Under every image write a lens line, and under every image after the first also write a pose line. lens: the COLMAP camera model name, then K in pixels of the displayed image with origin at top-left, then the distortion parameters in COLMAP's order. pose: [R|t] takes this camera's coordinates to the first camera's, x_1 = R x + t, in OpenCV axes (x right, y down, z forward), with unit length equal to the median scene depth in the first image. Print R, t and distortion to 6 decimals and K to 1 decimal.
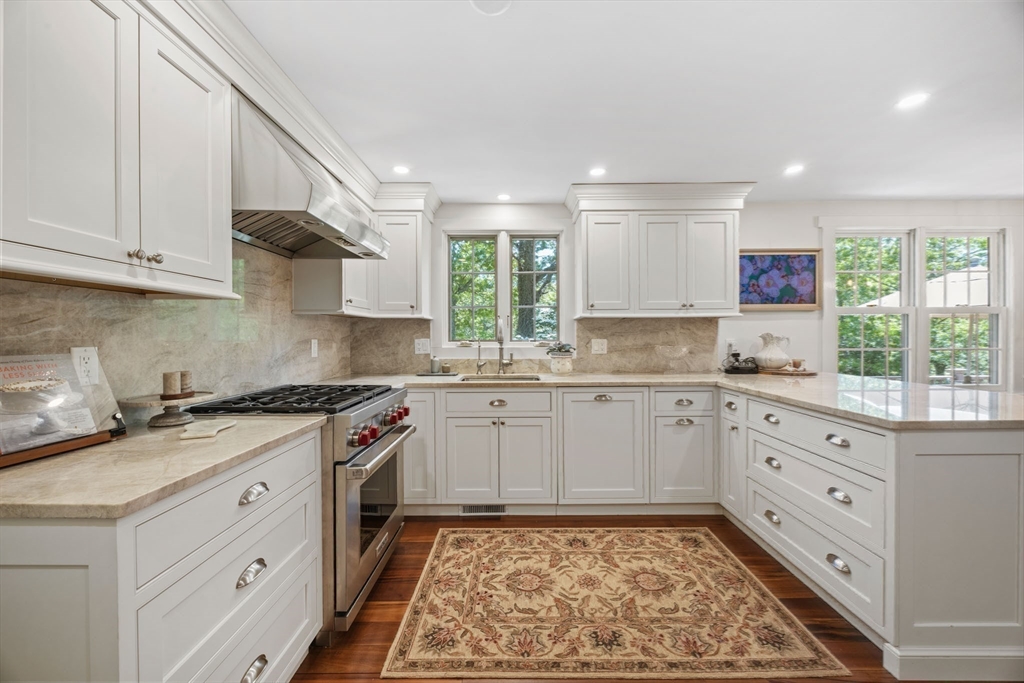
lens RADIAL K [[391.9, 0, 514.5], [0, 391.9, 337.3], [0, 0, 1]] dist [-0.002591, -0.000290]
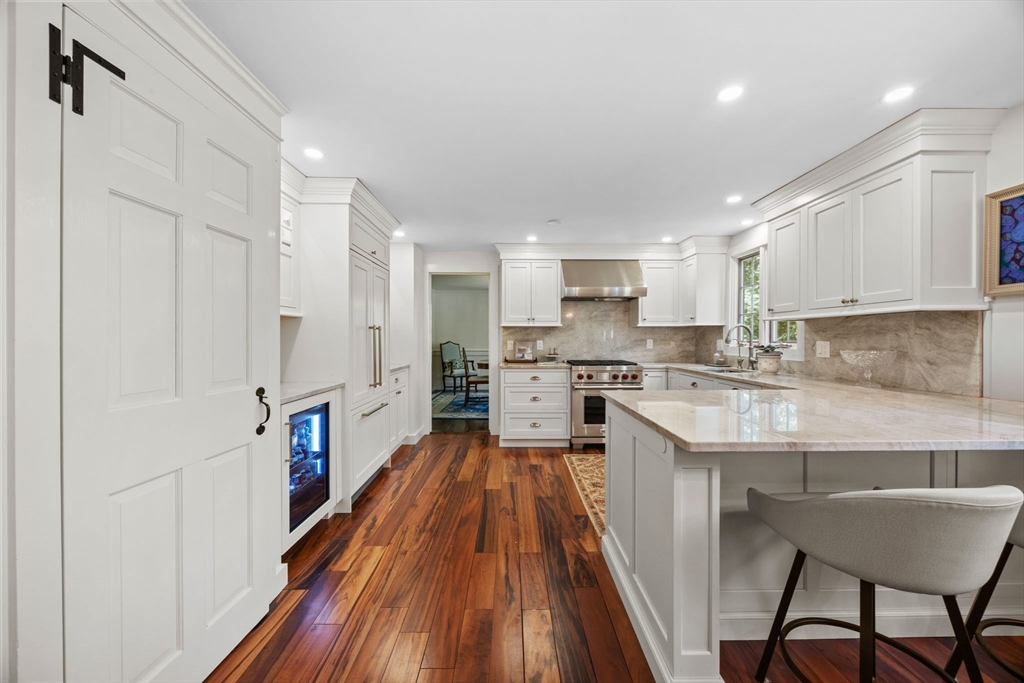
lens RADIAL K [[391.9, 0, 514.5], [0, 391.9, 337.3], [0, 0, 1]] dist [-0.002591, -0.000290]
pose [[0.010970, 0.001904, -0.999938, 1.311345], [-0.003086, 0.999993, 0.001870, -0.005667], [0.999935, 0.003065, 0.010976, 0.309494]]
